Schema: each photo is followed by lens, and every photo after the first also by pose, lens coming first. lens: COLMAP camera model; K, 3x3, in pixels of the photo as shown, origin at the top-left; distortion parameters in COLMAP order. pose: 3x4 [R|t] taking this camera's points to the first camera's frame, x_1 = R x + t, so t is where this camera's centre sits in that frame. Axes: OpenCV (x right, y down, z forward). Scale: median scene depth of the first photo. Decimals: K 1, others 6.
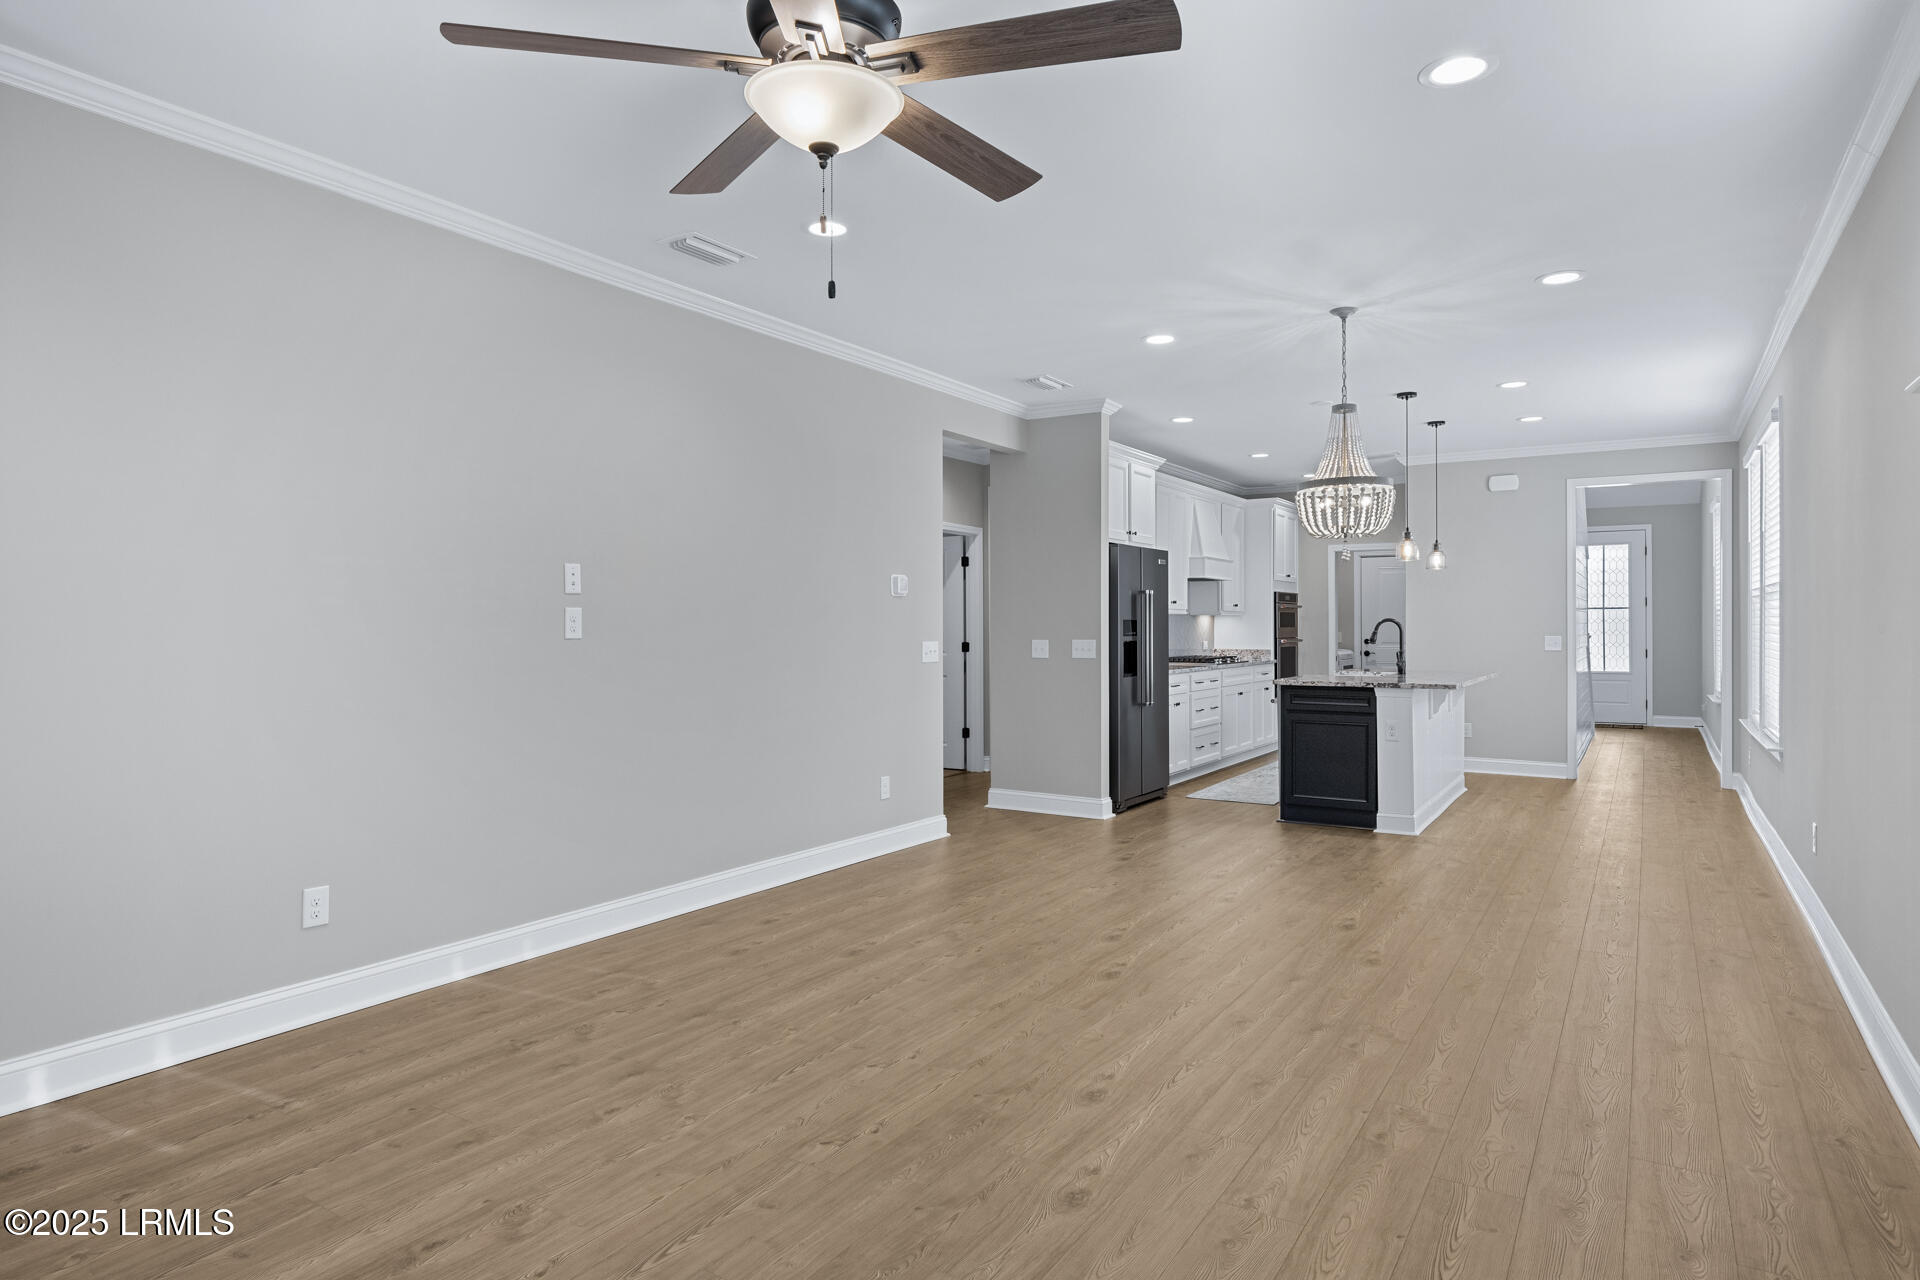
lens RADIAL K [[1153.8, 0, 958.3], [0, 1153.8, 630.3], [0, 0, 1]] dist [0.010026, -0.002413]
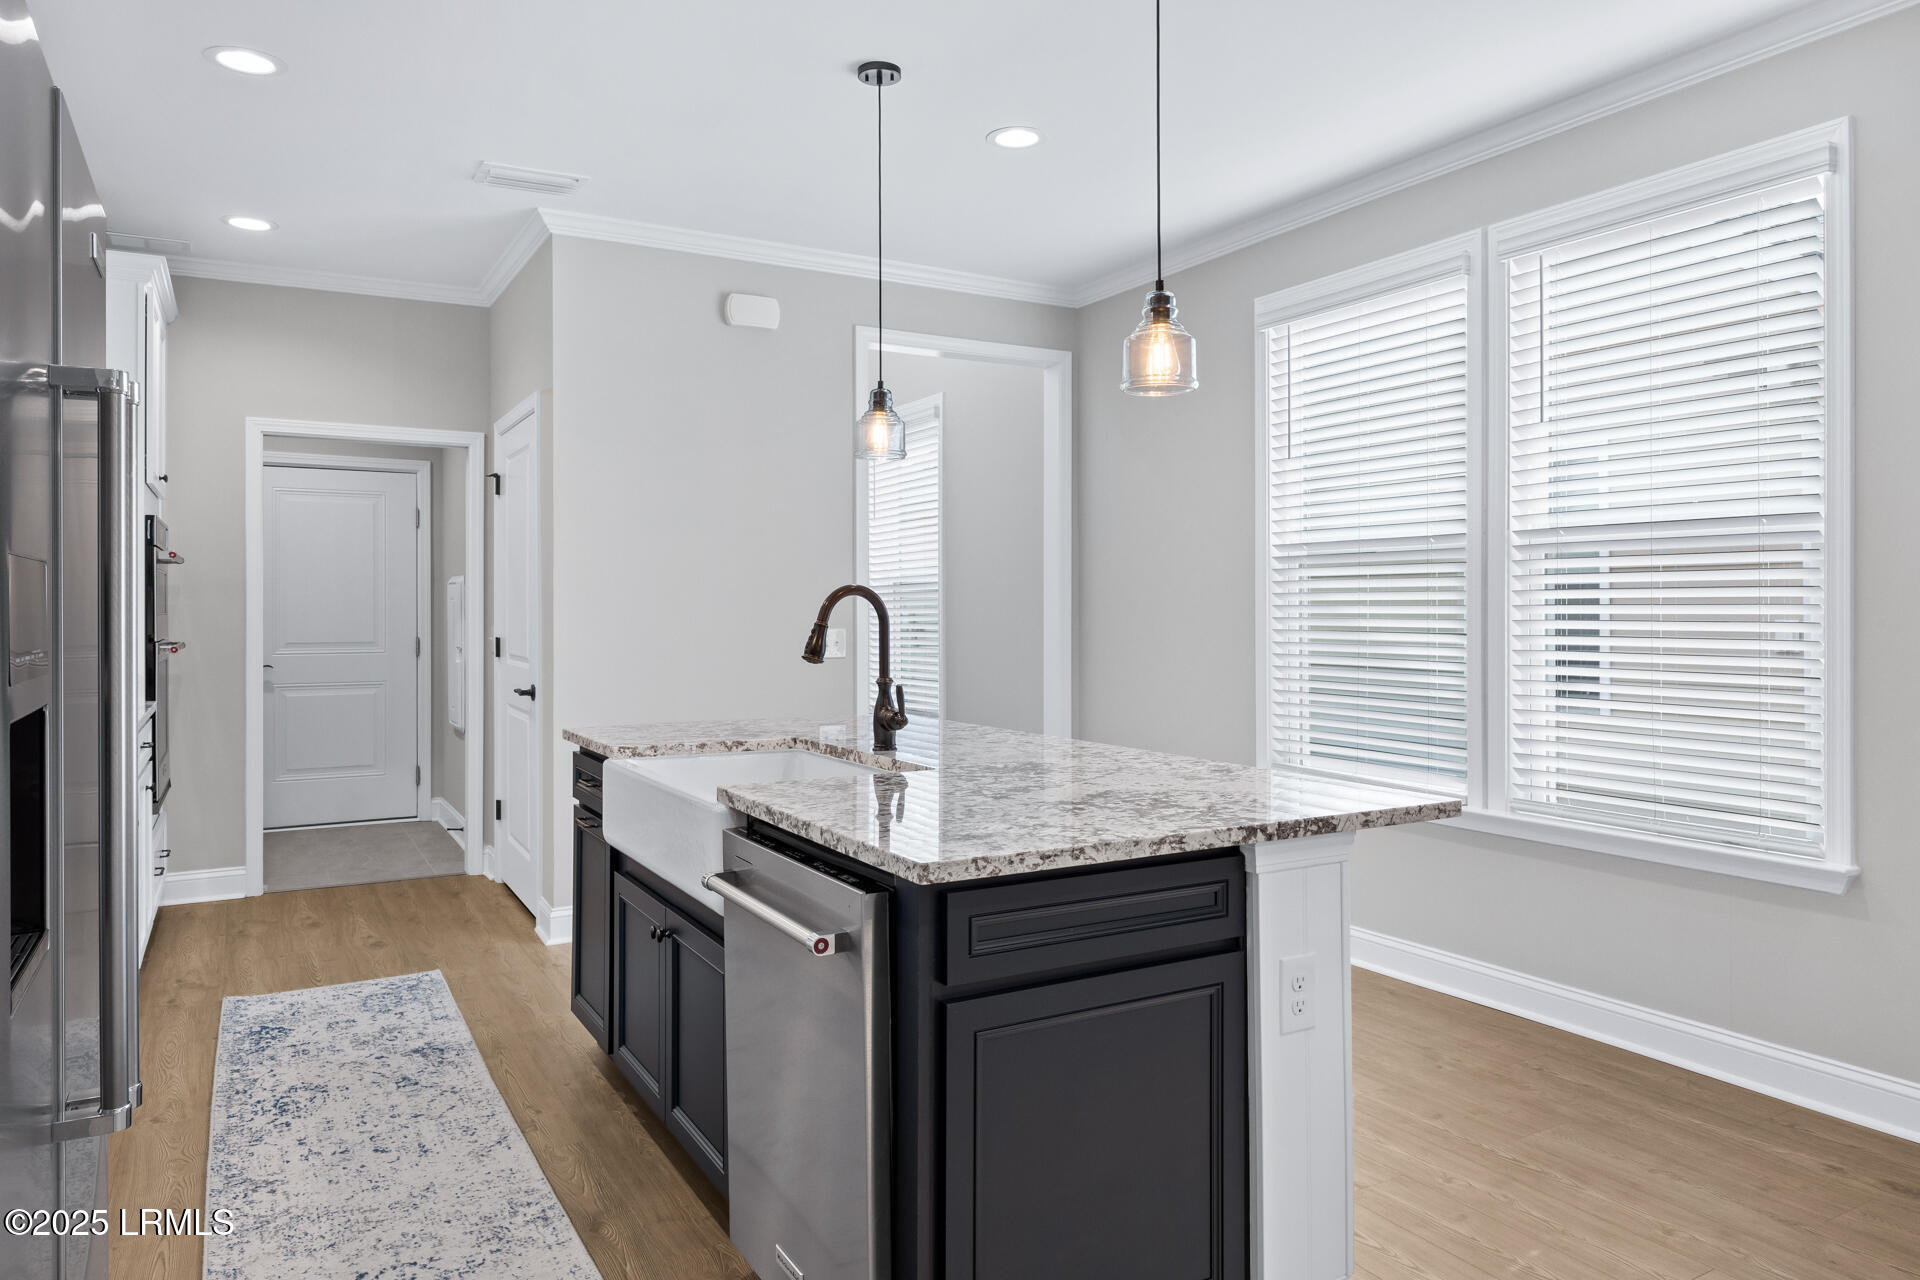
lens RADIAL K [[1221.8, 0, 956.7], [0, 1221.8, 623.6], [0, 0, 1]] dist [-0.004300, 0.001348]
pose [[0.480913, -0.007509, 0.876736, 0.028537], [0.001823, 0.999970, 0.007564, -0.000520], [-0.876766, -0.002040, 0.480912, 0.297555]]
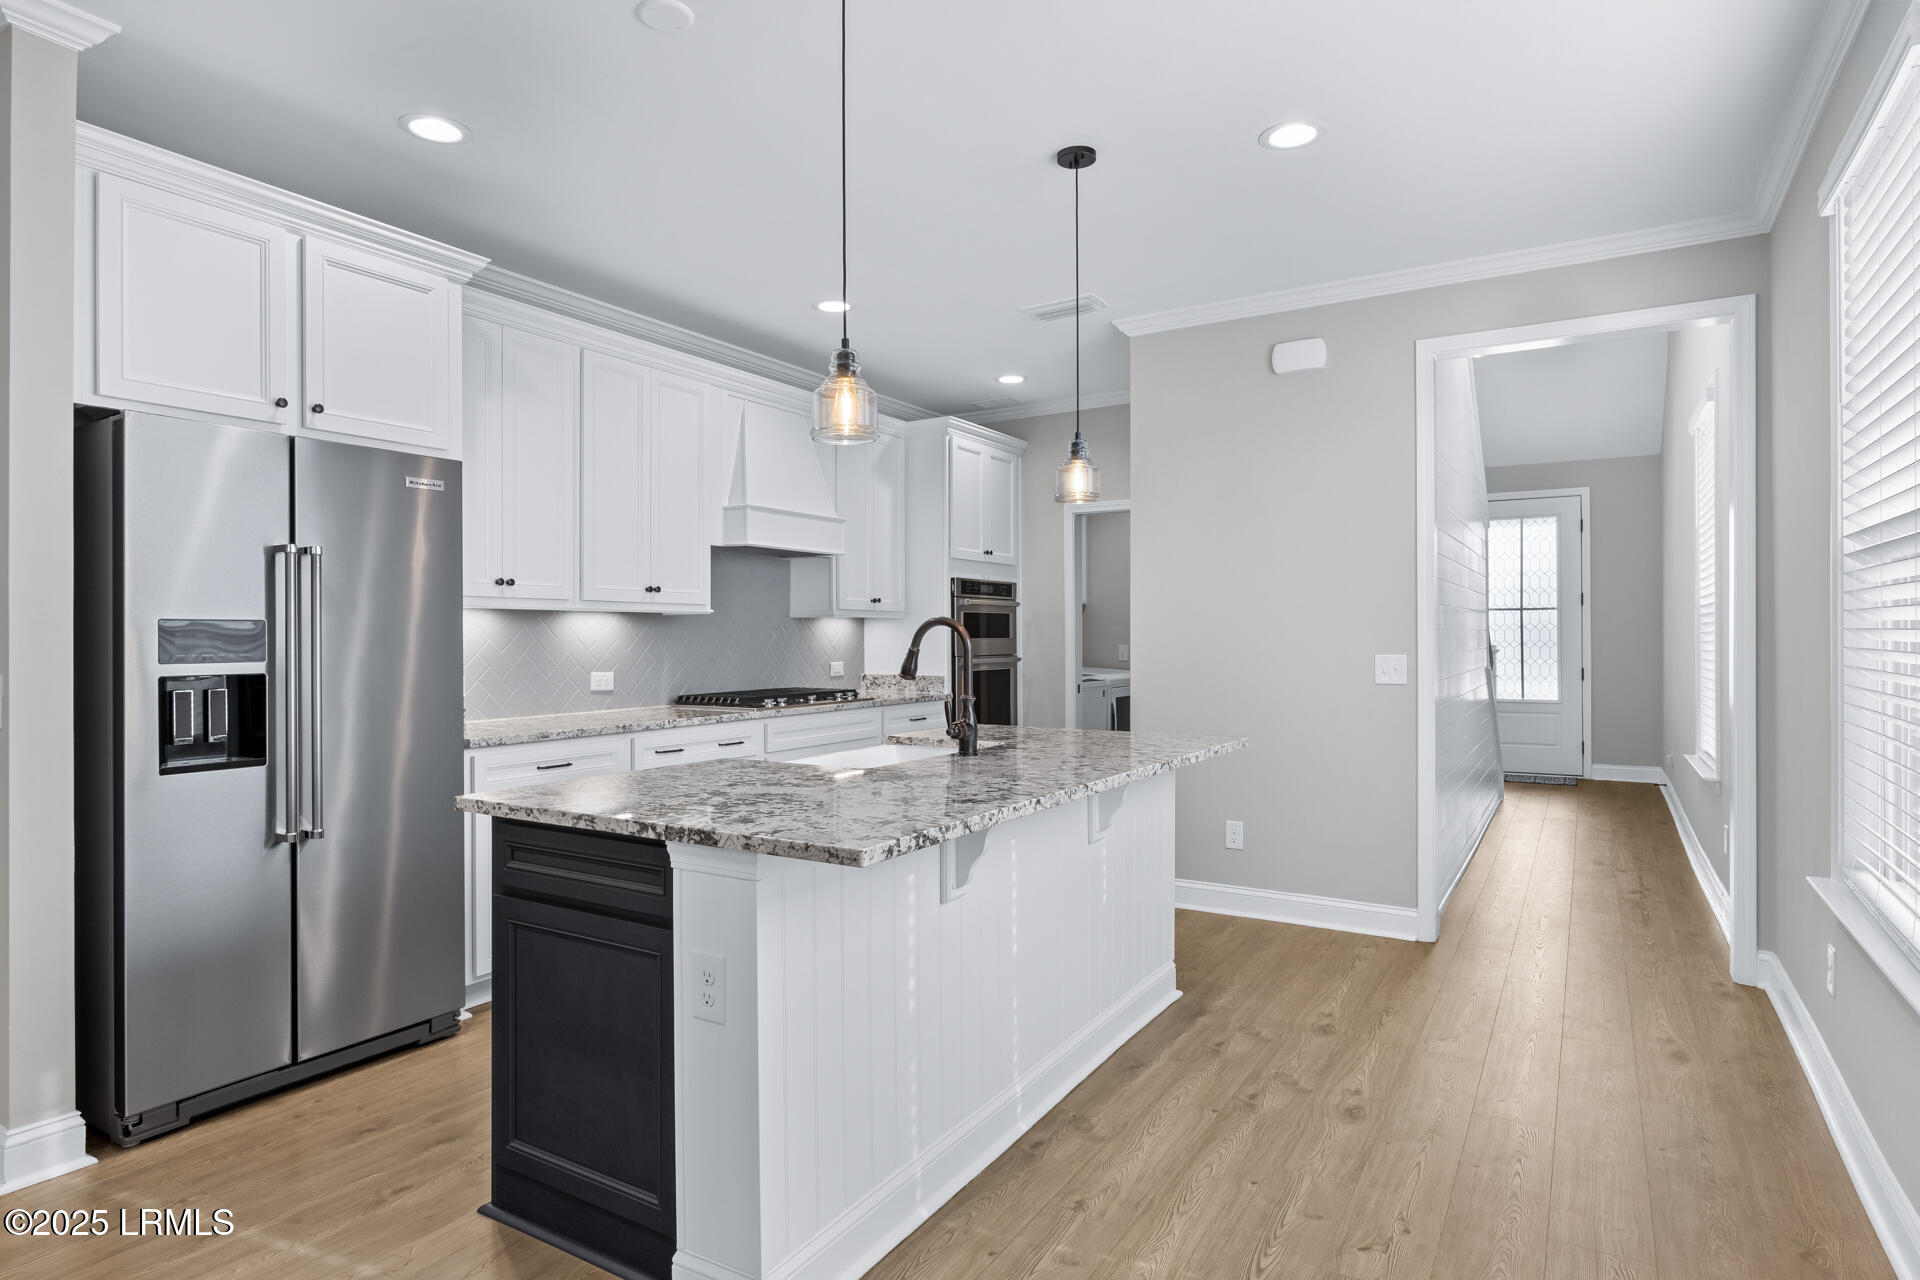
lens RADIAL K [[1051.2, 0, 958.5], [0, 1051.2, 641.4], [0, 0, 1]] dist [-0.008241, 0.000626]
pose [[0.999984, -0.001499, -0.005502, 0.141058], [0.001507, 0.999998, 0.001436, -0.000748], [0.005500, -0.001444, 0.999984, 0.232992]]
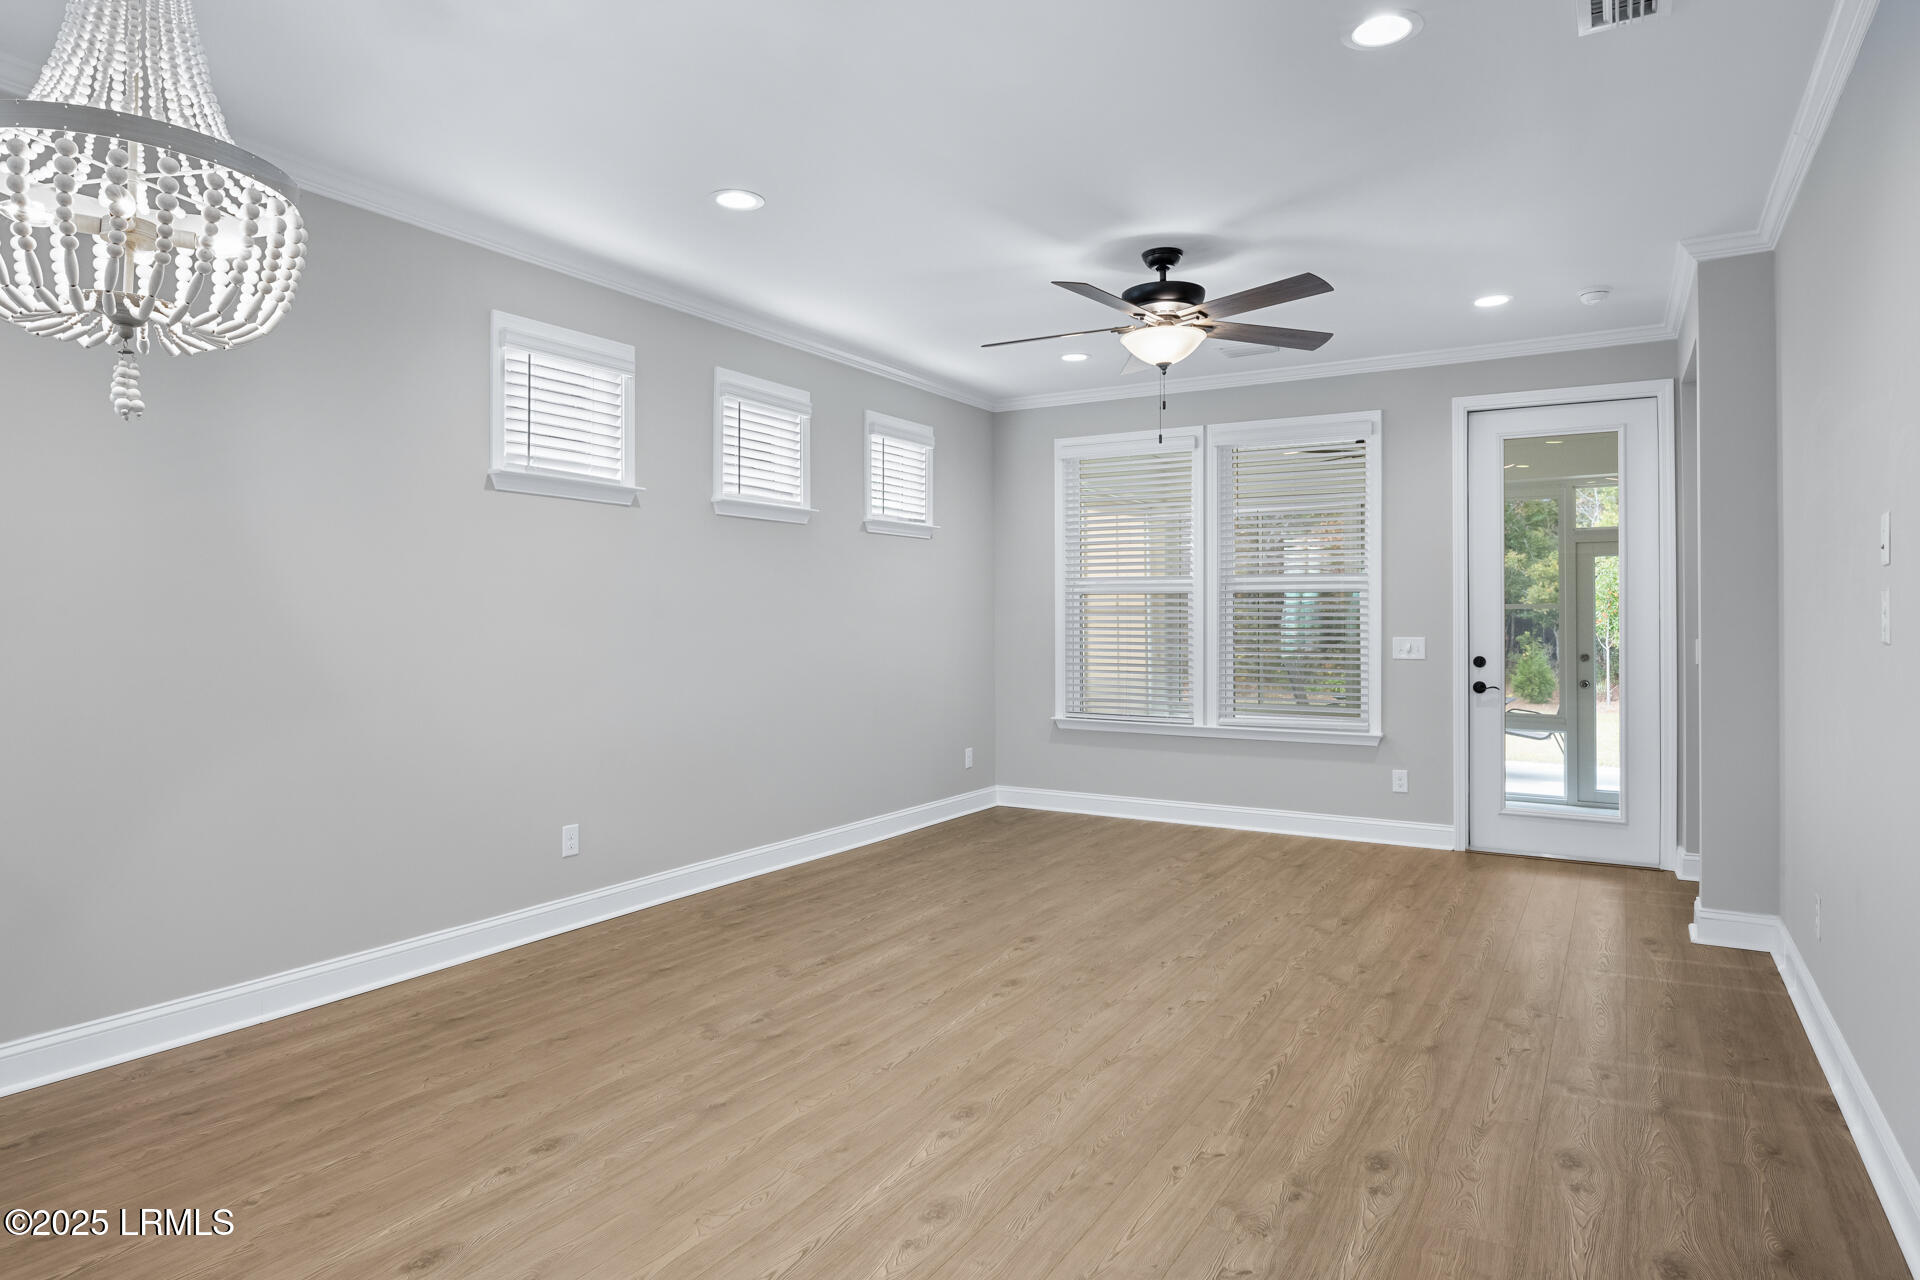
lens RADIAL K [[1153.8, 0, 957.7], [0, 1153.8, 629.5], [0, 0, 1]] dist [0.010026, -0.002413]
pose [[-0.999793, -0.003662, -0.019993, 0.232569], [-0.003934, 0.999900, 0.013579, -0.010827], [0.019942, 0.013654, -0.999708, 2.589919]]
